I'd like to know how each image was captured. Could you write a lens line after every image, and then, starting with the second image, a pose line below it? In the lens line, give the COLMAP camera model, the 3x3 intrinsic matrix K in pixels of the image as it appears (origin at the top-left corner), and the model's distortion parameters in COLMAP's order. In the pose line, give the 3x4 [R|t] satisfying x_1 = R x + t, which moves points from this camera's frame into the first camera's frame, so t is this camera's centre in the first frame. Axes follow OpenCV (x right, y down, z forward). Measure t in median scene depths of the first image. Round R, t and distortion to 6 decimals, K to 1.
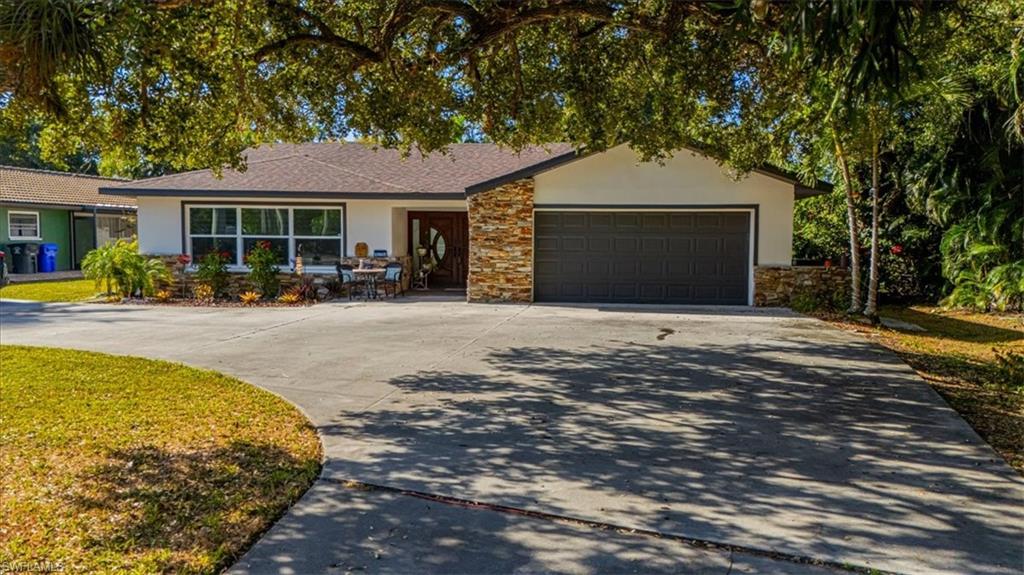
lens RADIAL K [[737.7, 0, 512.0], [0, 737.7, 287.5], [0, 0, 1]] dist [0.104324, -0.116776]
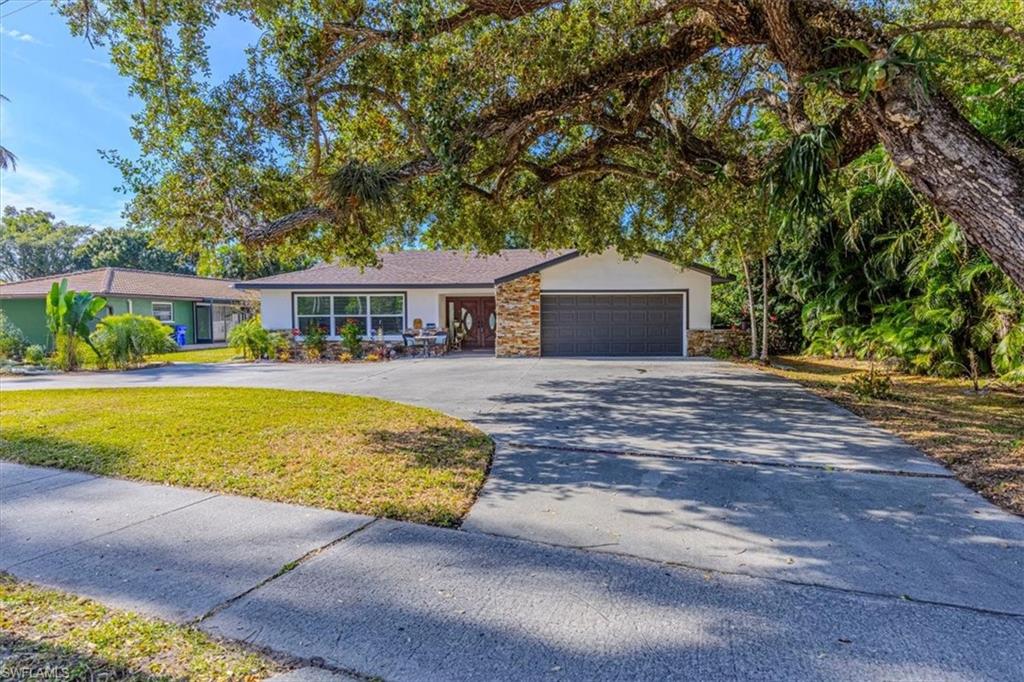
lens RADIAL K [[547.0, 0, 517.3], [0, 547.0, 339.7], [0, 0, 1]] dist [0.006066, -0.000241]
pose [[0.998184, -0.016701, 0.057870, -0.077040], [0.018451, 0.999384, -0.029839, 0.017023], [-0.057336, 0.030852, 0.997878, -0.080262]]
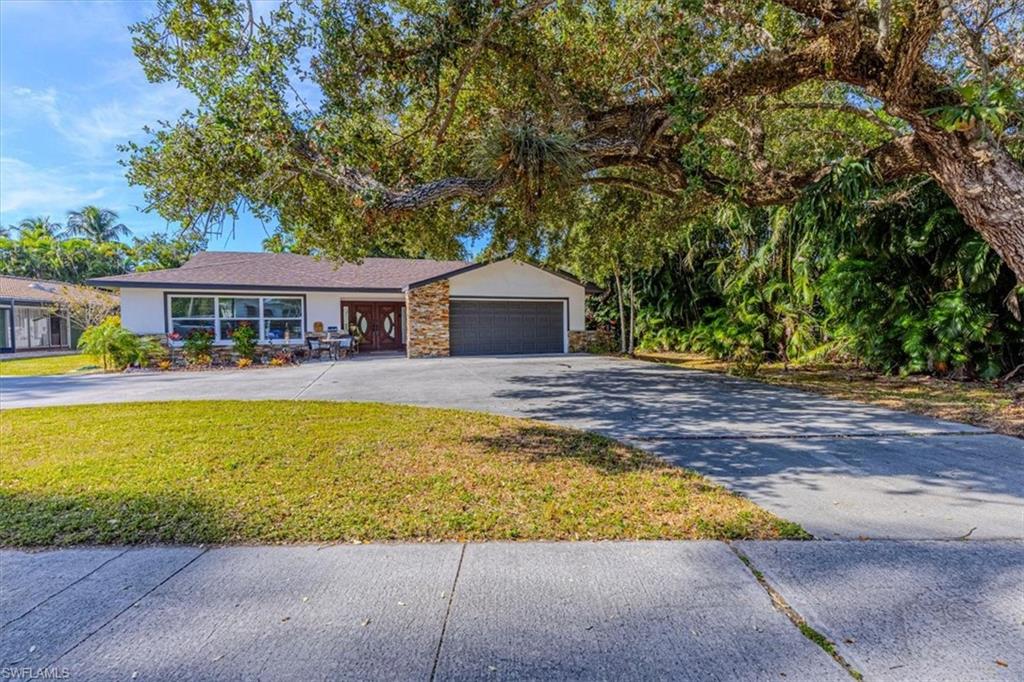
lens RADIAL K [[457.9, 0, 514.9], [0, 457.9, 340.4], [0, 0, 1]] dist [0.008025, -0.000681]
pose [[0.905684, -0.030126, 0.422882, -0.253117], [0.044122, 0.998753, -0.023347, 0.014009], [-0.421652, 0.039803, 0.905884, 0.034946]]
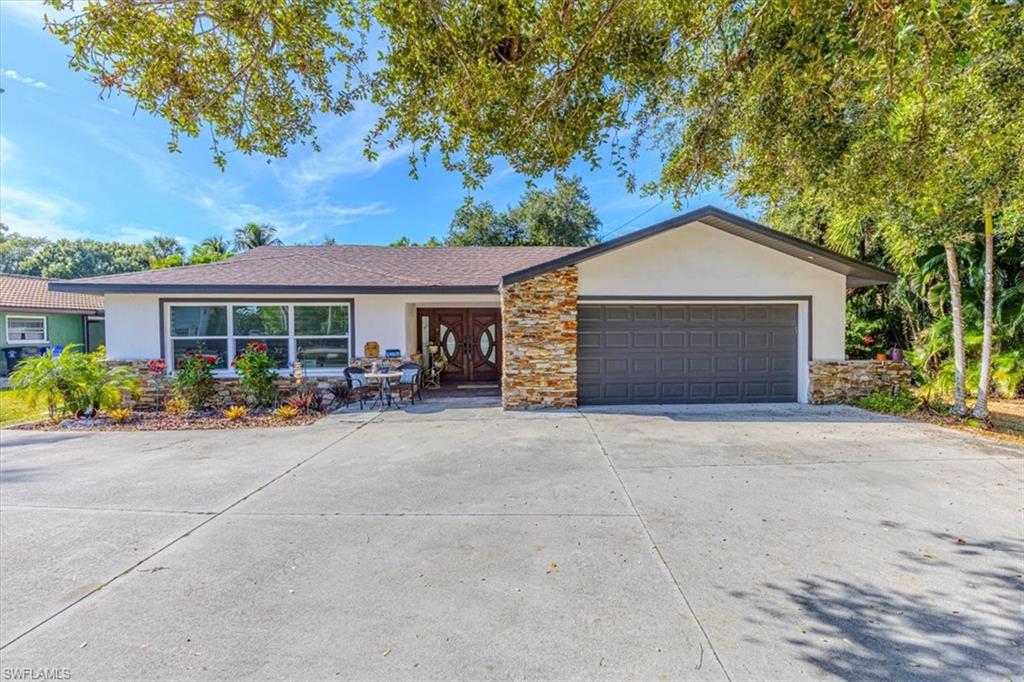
lens RADIAL K [[457.9, 0, 514.9], [0, 457.9, 340.4], [0, 0, 1]] dist [0.008025, -0.000681]
pose [[0.990305, -0.017034, 0.137859, -0.114306], [0.023691, 0.998624, -0.046795, -0.034077], [-0.136872, 0.049607, 0.989346, 0.448889]]
